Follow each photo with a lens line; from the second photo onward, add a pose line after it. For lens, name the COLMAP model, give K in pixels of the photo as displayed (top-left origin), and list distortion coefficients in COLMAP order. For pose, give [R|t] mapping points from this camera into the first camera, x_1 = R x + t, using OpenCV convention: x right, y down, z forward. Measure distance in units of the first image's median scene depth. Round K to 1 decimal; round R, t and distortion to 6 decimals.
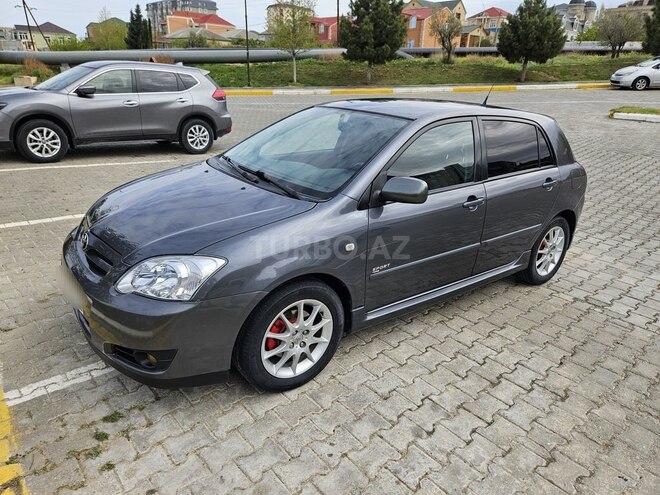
lens RADIAL K [[443.1, 0, 332.3], [0, 443.1, 248.1], [0, 0, 1]] dist [0.071196, -0.059209]
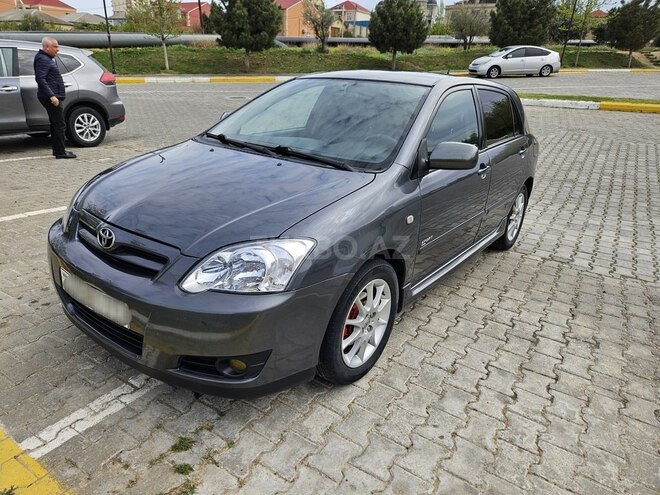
lens RADIAL K [[443.1, 0, 322.5], [0, 443.1, 251.0], [0, 0, 1]] dist [0.071196, -0.059209]
pose [[0.965462, -0.096777, 0.241905, -0.279992], [0.091259, 0.995249, 0.033943, 0.011800], [-0.244041, -0.010695, 0.969706, 0.097859]]
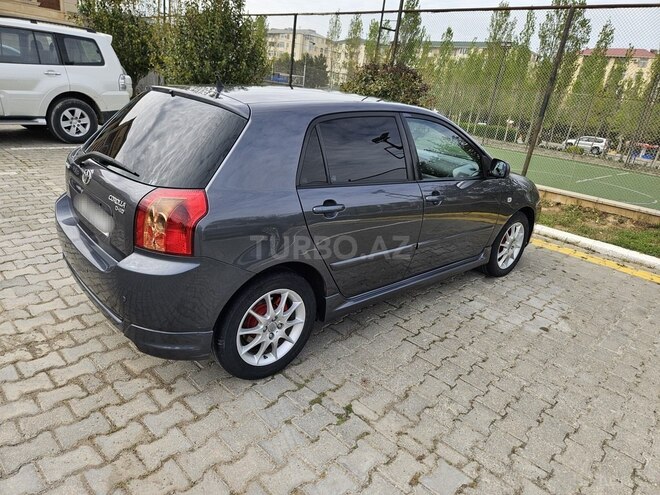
lens RADIAL K [[443.1, 0, 325.1], [0, 443.1, 248.9], [0, 0, 1]] dist [0.071196, -0.059209]
pose [[-0.985783, -0.121545, -0.116016, 0.301342], [-0.167887, 0.740586, 0.650651, -0.766742], [0.006836, 0.660878, -0.750462, 2.123614]]
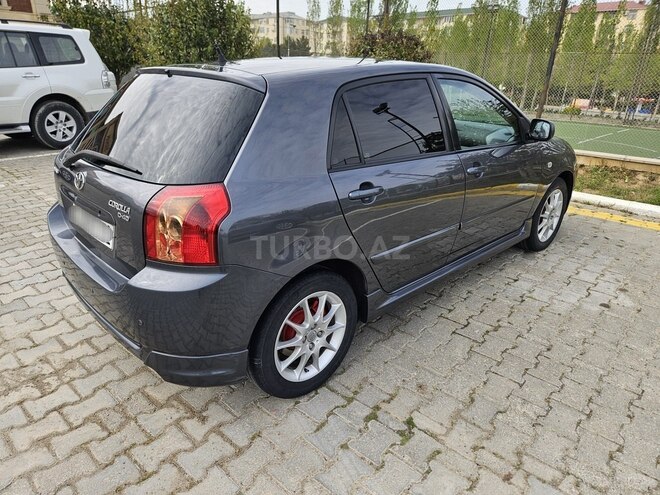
lens RADIAL K [[443.1, 0, 323.3], [0, 443.1, 252.1], [0, 0, 1]] dist [0.071196, -0.059209]
pose [[-0.992934, -0.027979, -0.115324, 0.349037], [-0.099441, 0.726514, 0.679918, -0.694665], [0.064762, 0.686582, -0.724163, 2.030482]]
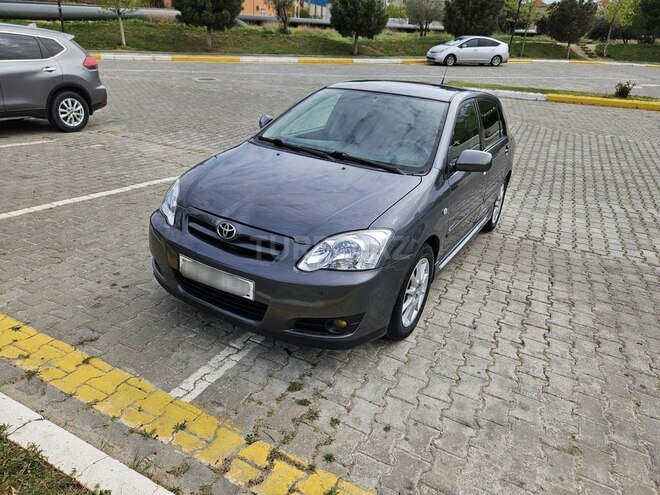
lens RADIAL K [[443.1, 0, 335.3], [0, 443.1, 243.8], [0, 0, 1]] dist [0.071196, -0.059209]
pose [[0.925605, -0.122051, 0.358272, -0.512999], [0.102061, 0.992002, 0.074264, -0.026080], [-0.364471, -0.032174, 0.930659, -0.019066]]
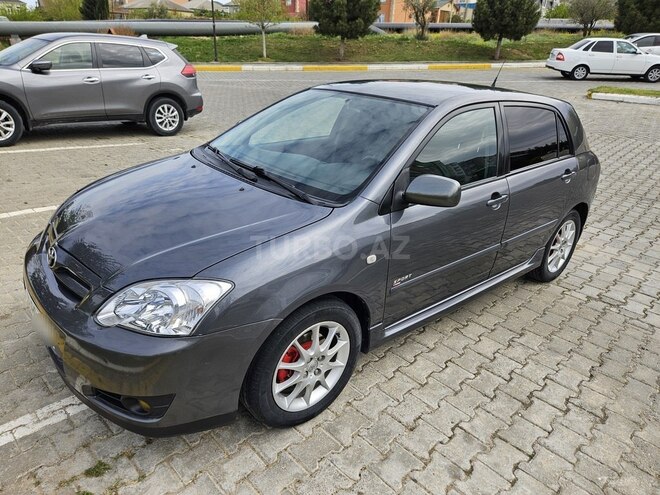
lens RADIAL K [[443.1, 0, 327.4], [0, 443.1, 251.7], [0, 0, 1]] dist [0.071196, -0.059209]
pose [[0.998353, -0.014520, 0.055502, -0.069477], [0.011540, 0.998494, 0.053629, -0.047605], [-0.056198, -0.052900, 0.997017, 0.112010]]
